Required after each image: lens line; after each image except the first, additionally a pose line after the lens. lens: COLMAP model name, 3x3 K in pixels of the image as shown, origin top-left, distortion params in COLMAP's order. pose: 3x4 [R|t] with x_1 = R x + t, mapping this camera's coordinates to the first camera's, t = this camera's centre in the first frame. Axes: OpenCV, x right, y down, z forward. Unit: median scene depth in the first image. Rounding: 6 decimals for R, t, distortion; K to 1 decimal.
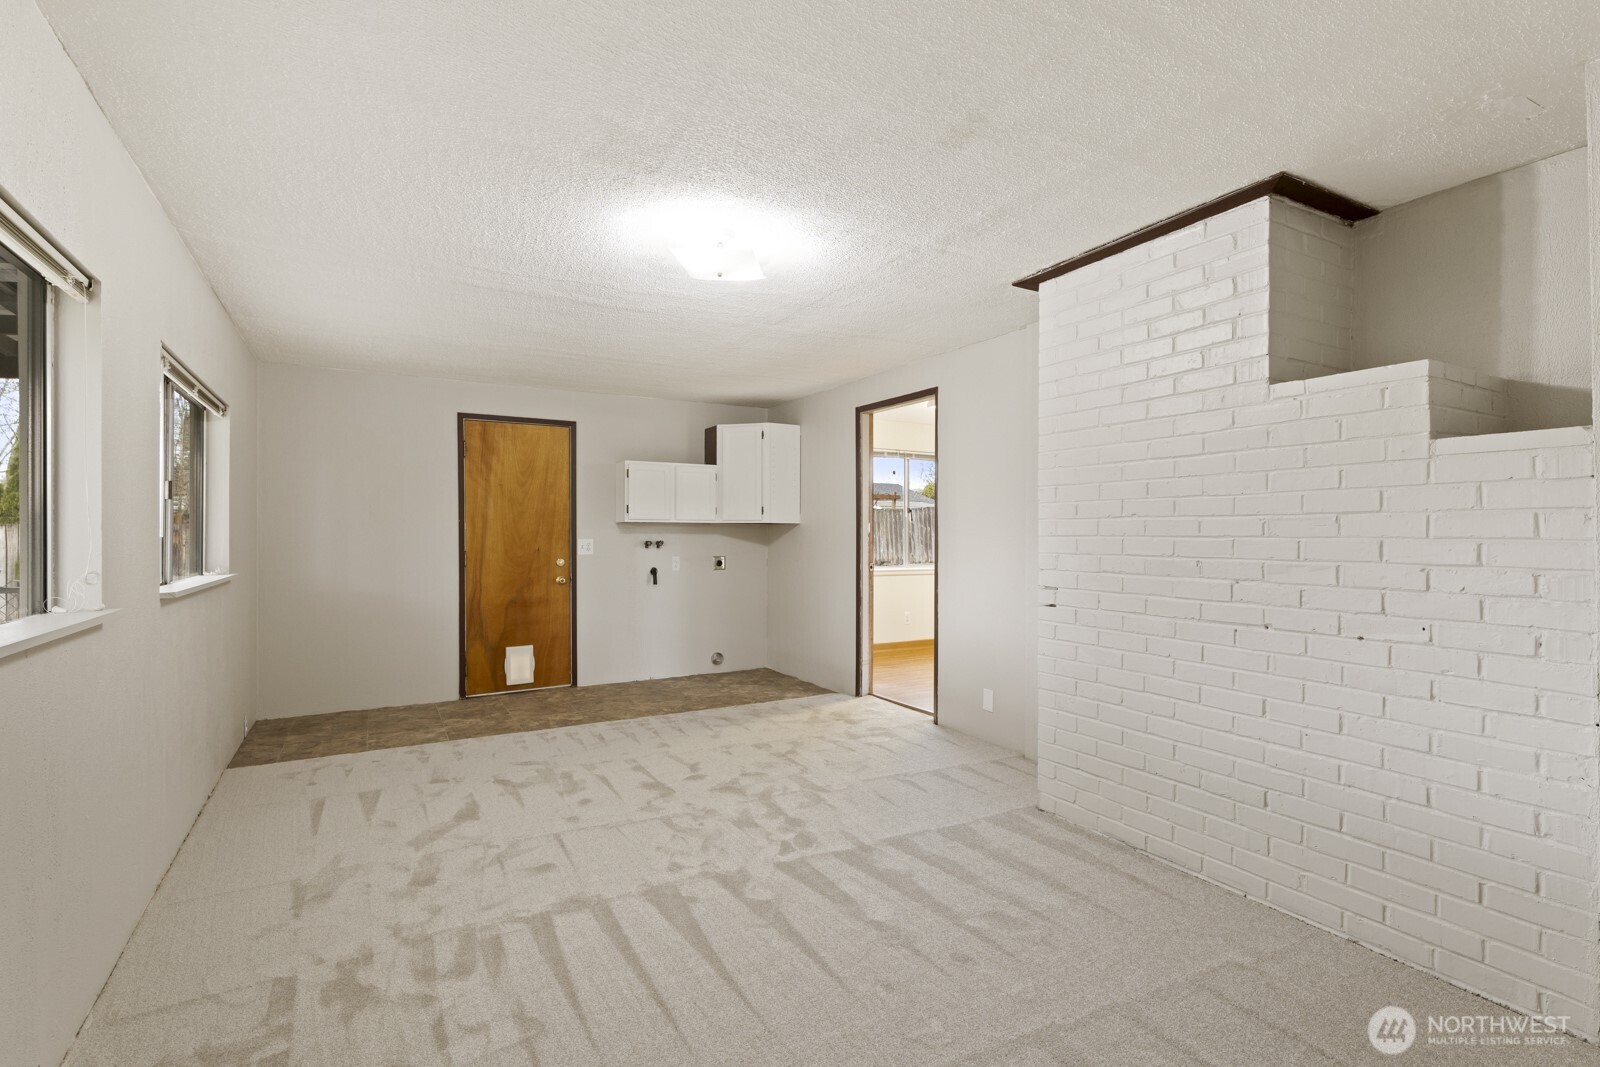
lens RADIAL K [[747.9, 0, 791.6], [0, 747.9, 528.8], [0, 0, 1]] dist [0.006426, -0.001030]
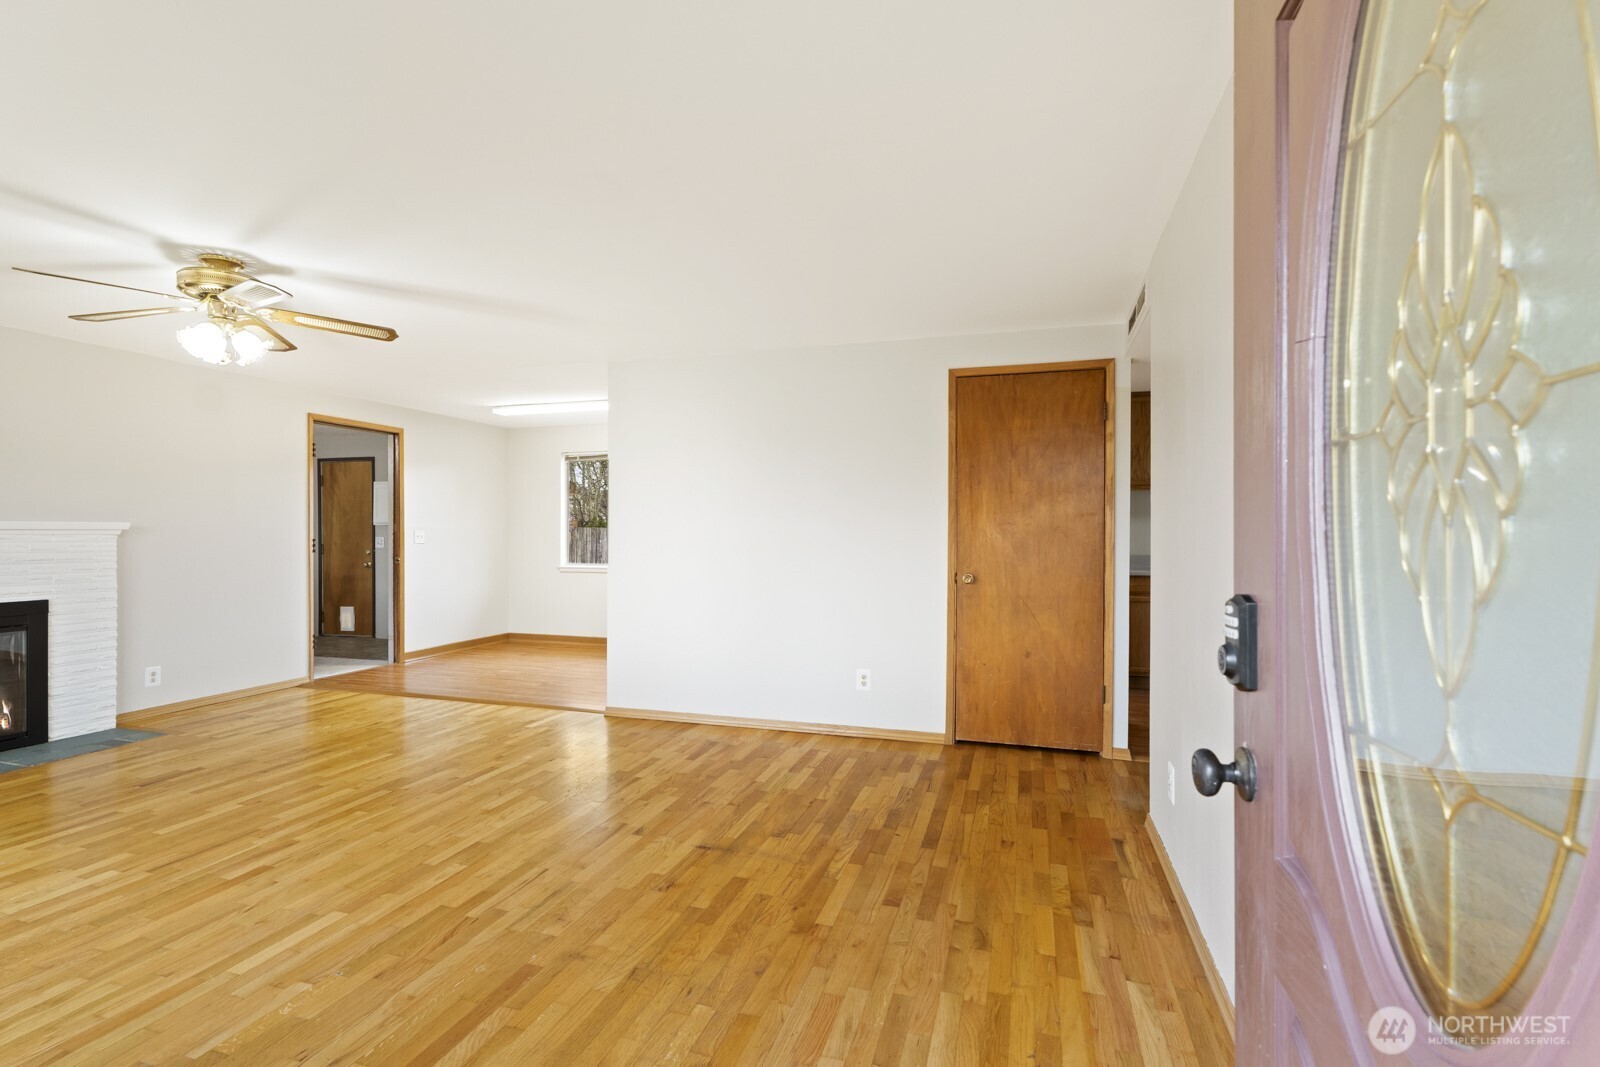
lens RADIAL K [[747.9, 0, 793.7], [0, 747.9, 522.9], [0, 0, 1]] dist [0.006426, -0.001030]
pose [[0.674107, -0.011789, -0.738539, 1.342881], [0.001514, 0.999893, -0.014578, 0.009285], [0.738632, 0.008709, 0.674053, 0.621817]]
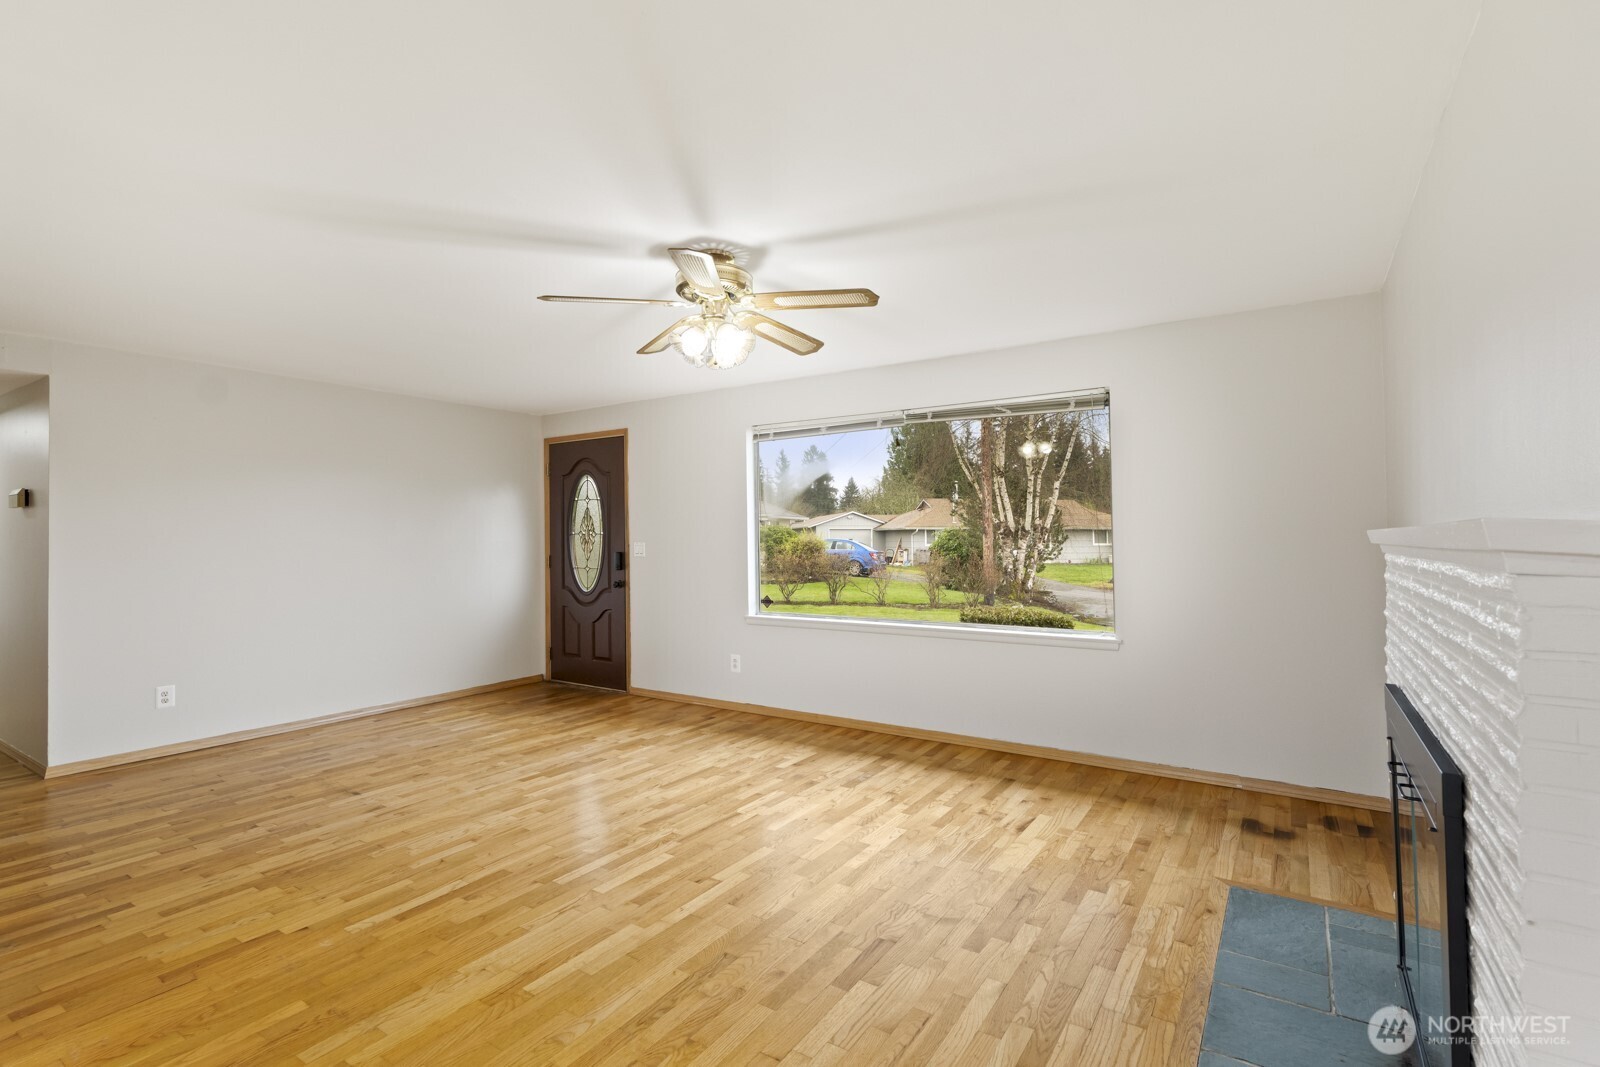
lens RADIAL K [[747.9, 0, 797.4], [0, 747.9, 541.9], [0, 0, 1]] dist [0.006426, -0.001030]
pose [[-0.445166, -0.002892, 0.895443, 0.232403], [0.001408, 0.999991, 0.003930, 0.000578], [-0.895447, 0.003010, -0.445158, 0.852957]]
